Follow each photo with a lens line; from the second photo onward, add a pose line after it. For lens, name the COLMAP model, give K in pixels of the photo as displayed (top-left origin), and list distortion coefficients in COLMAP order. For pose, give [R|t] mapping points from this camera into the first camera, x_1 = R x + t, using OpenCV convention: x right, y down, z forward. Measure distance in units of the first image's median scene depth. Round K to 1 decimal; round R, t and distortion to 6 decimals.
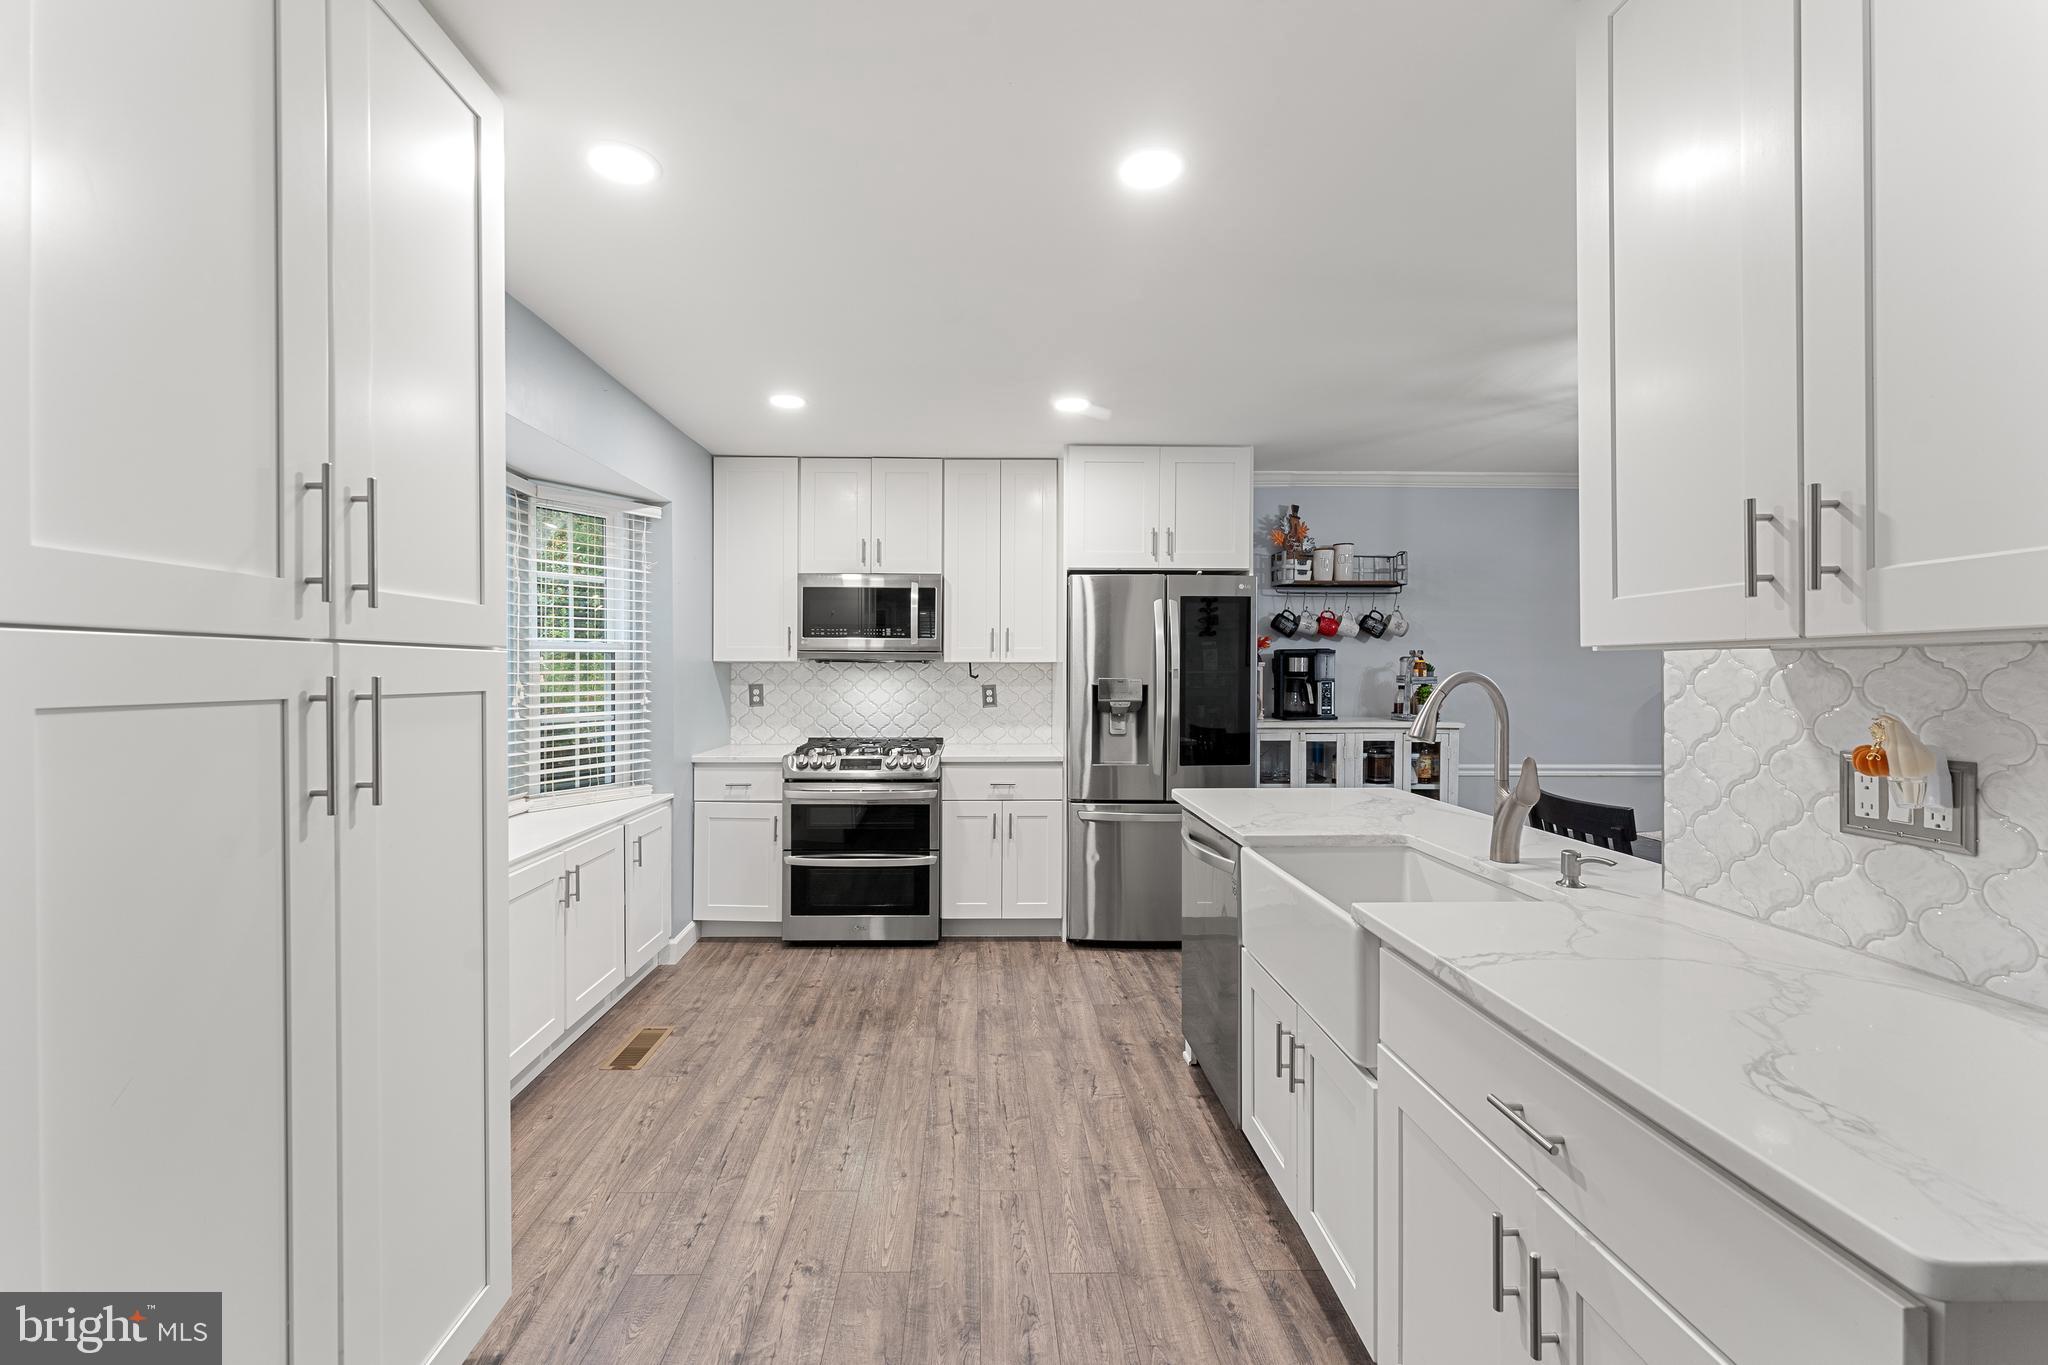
lens RADIAL K [[881.4, 0, 987.4], [0, 881.4, 670.6], [0, 0, 1]] dist [-0.000303, -0.000010]
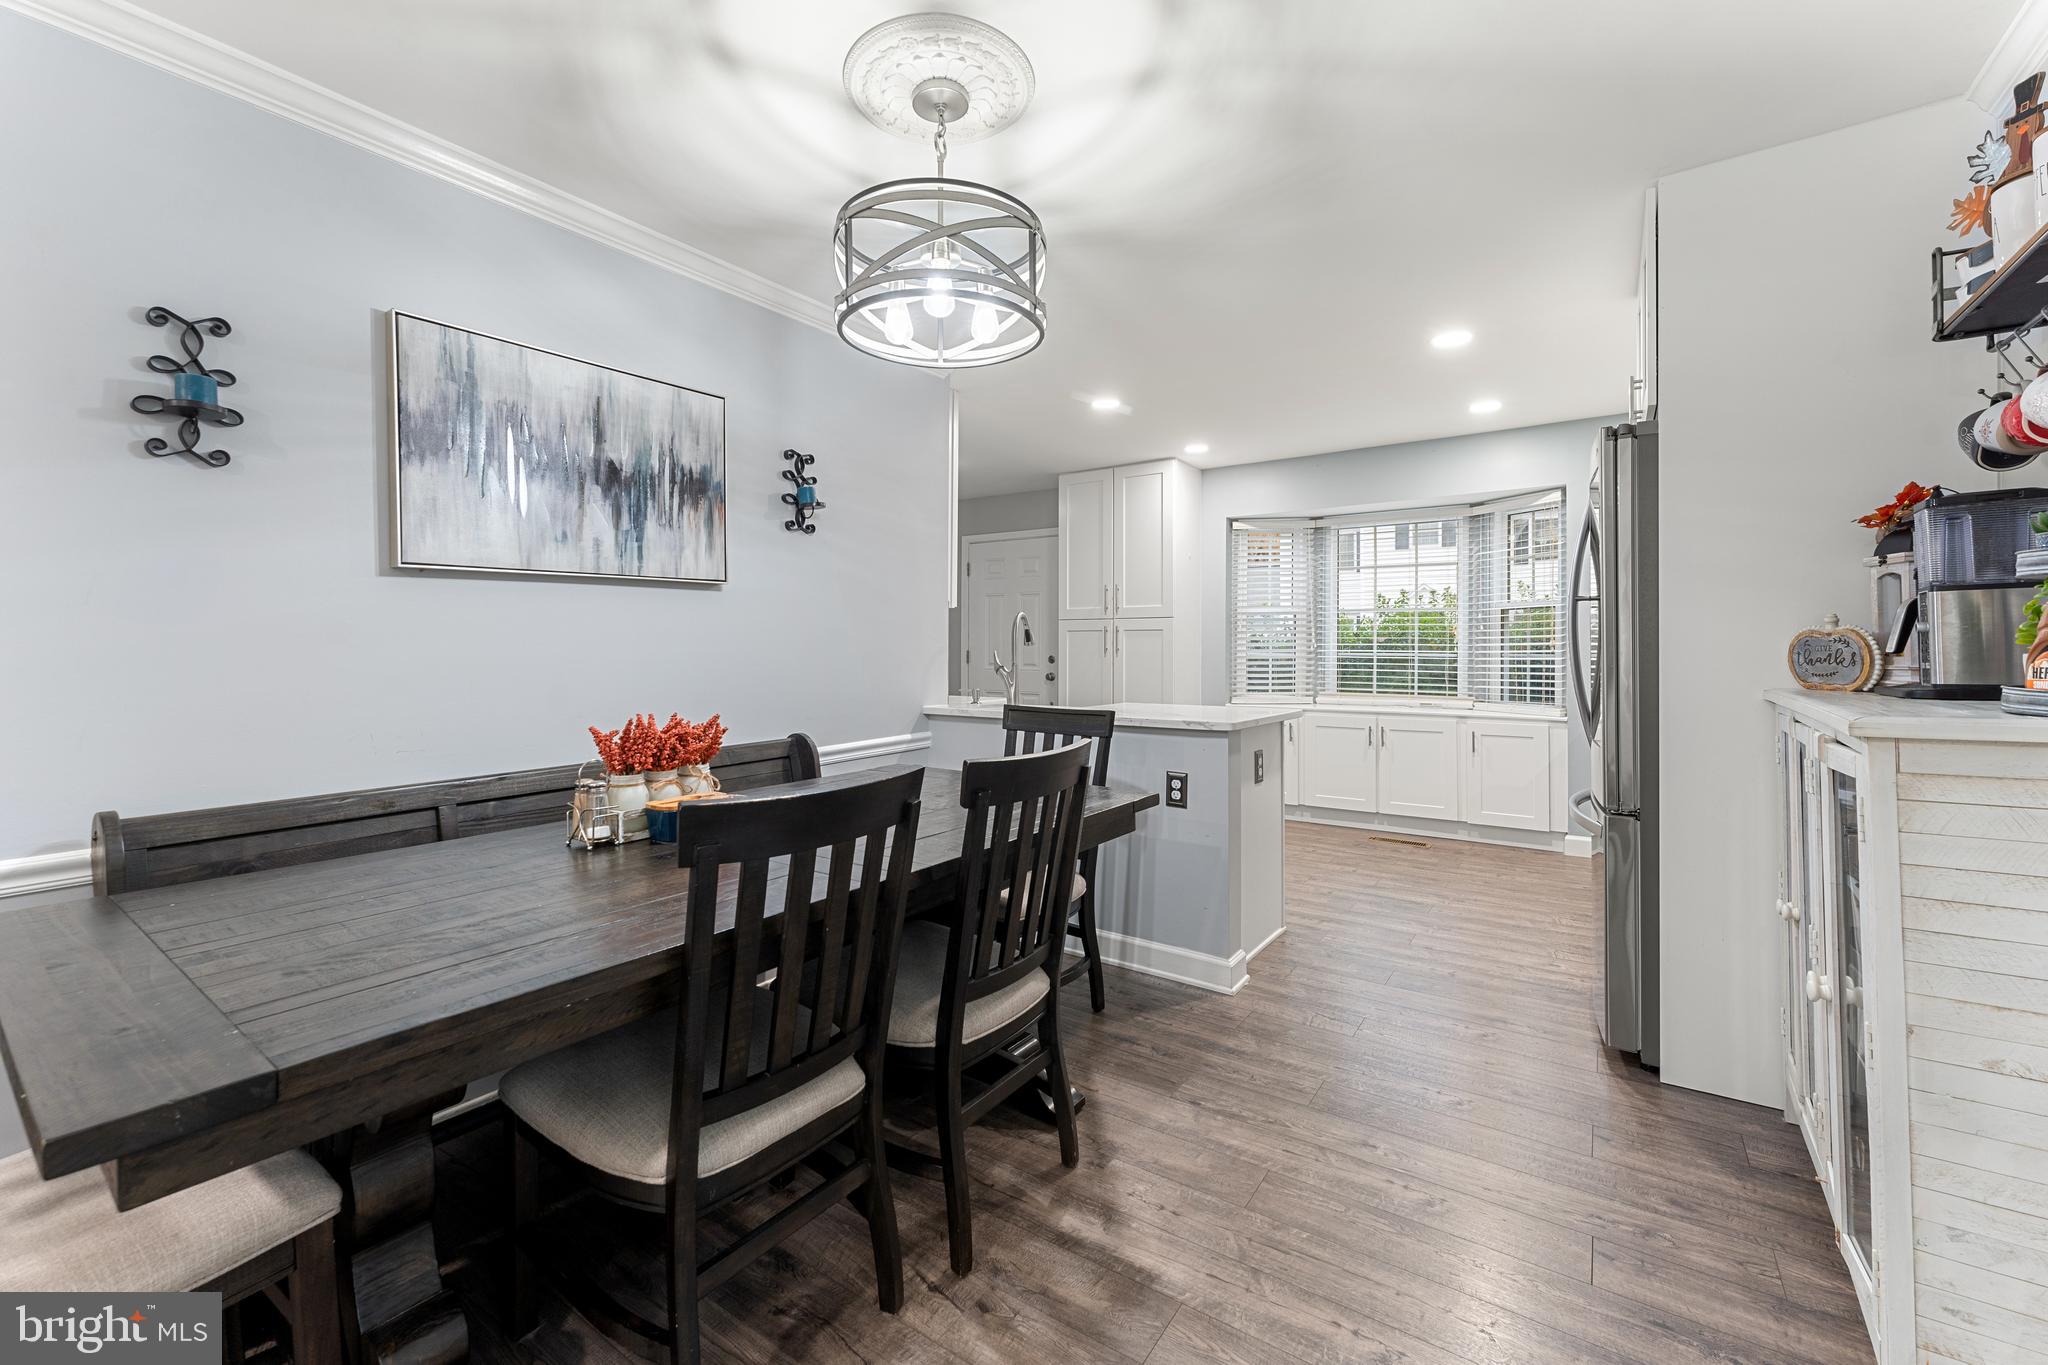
lens RADIAL K [[804.7, 0, 1028.0], [0, 804.7, 633.4], [0, 0, 1]] dist [-0.000030, -0.000004]
pose [[-0.603578, -0.015325, -0.797157, 1.031435], [-0.000531, 0.999823, -0.018820, 0.044354], [0.797304, -0.010936, -0.603479, 1.094661]]
